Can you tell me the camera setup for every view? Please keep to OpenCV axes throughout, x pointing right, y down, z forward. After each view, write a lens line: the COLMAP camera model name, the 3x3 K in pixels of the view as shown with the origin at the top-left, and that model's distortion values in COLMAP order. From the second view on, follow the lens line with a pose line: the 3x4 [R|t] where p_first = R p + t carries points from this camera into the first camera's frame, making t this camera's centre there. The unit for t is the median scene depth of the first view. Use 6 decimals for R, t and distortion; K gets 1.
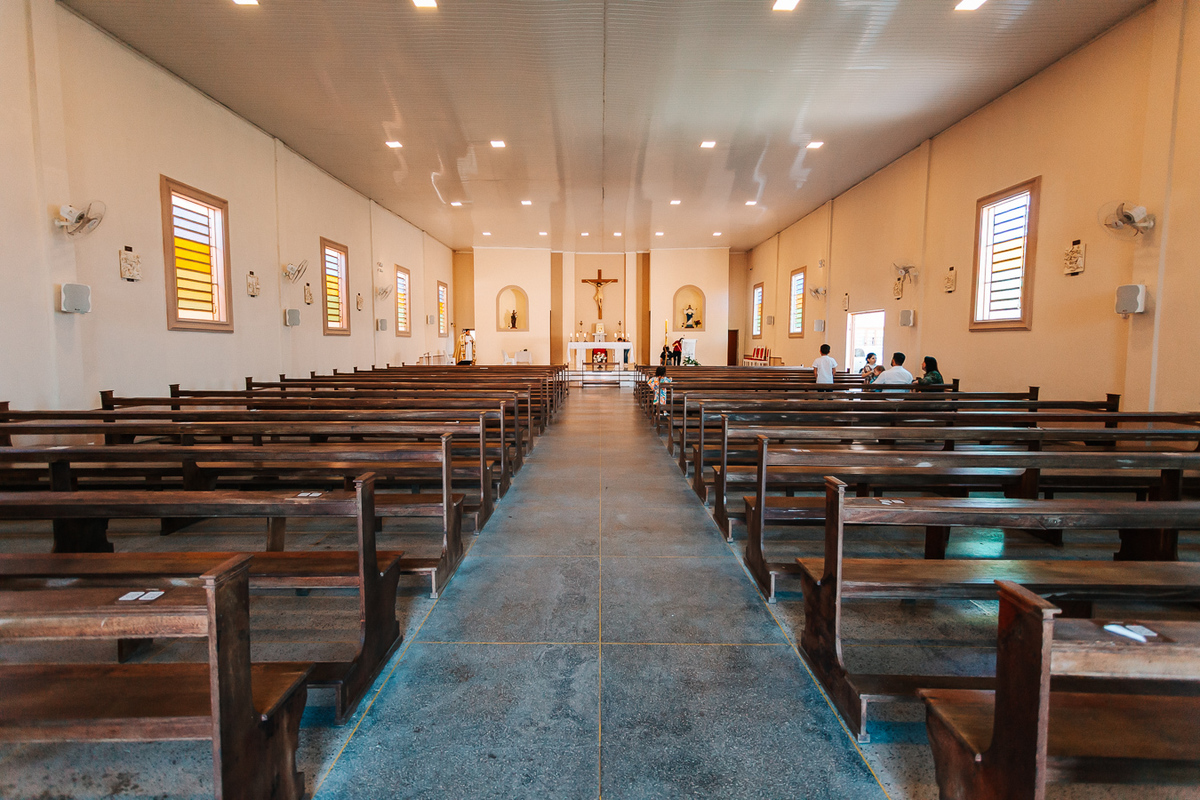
lens RADIAL K [[611.8, 0, 599.4], [0, 611.8, 387.7], [0, 0, 1]] dist [-0.000042, -0.000006]
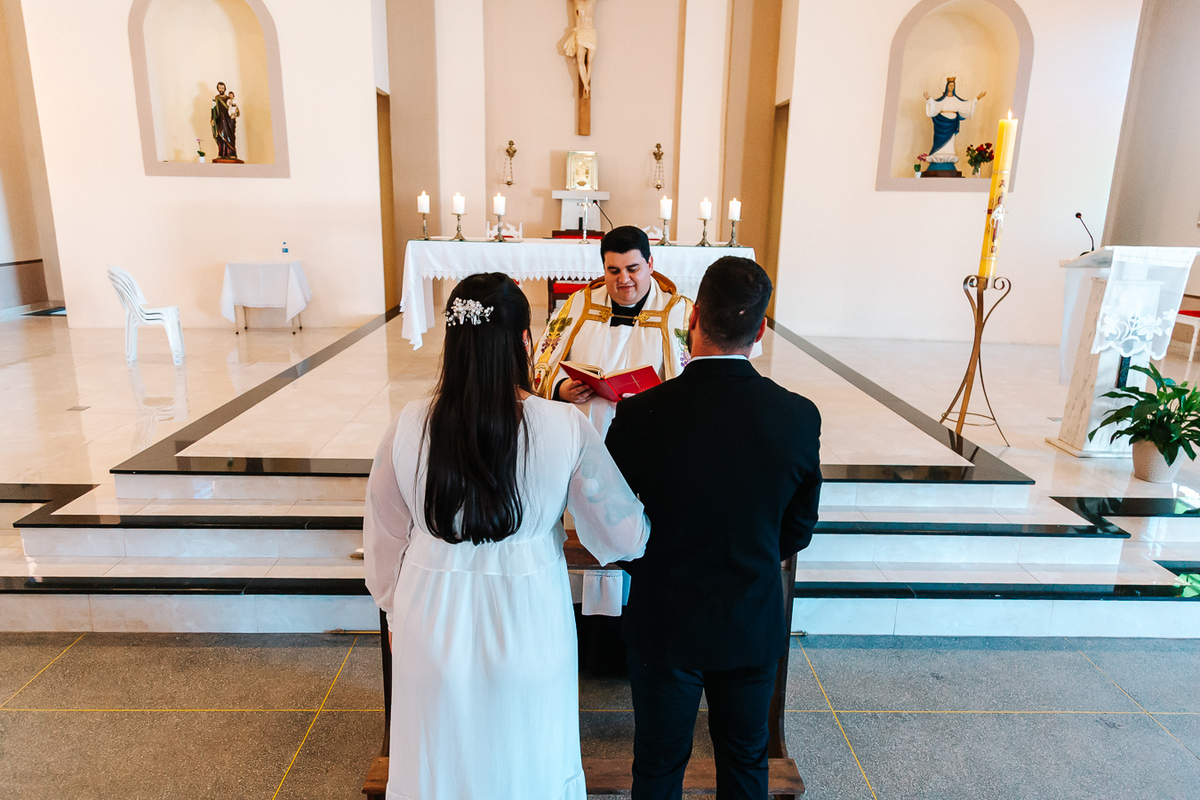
lens RADIAL K [[790.8, 0, 604.7], [0, 790.8, 400.9], [0, 0, 1]] dist [0.011383, -0.000450]
pose [[0.999418, 0.011385, 0.032144, 0.000723], [-0.016925, 0.983930, 0.177750, -0.062584], [-0.029603, -0.178191, 0.983551, 0.668882]]
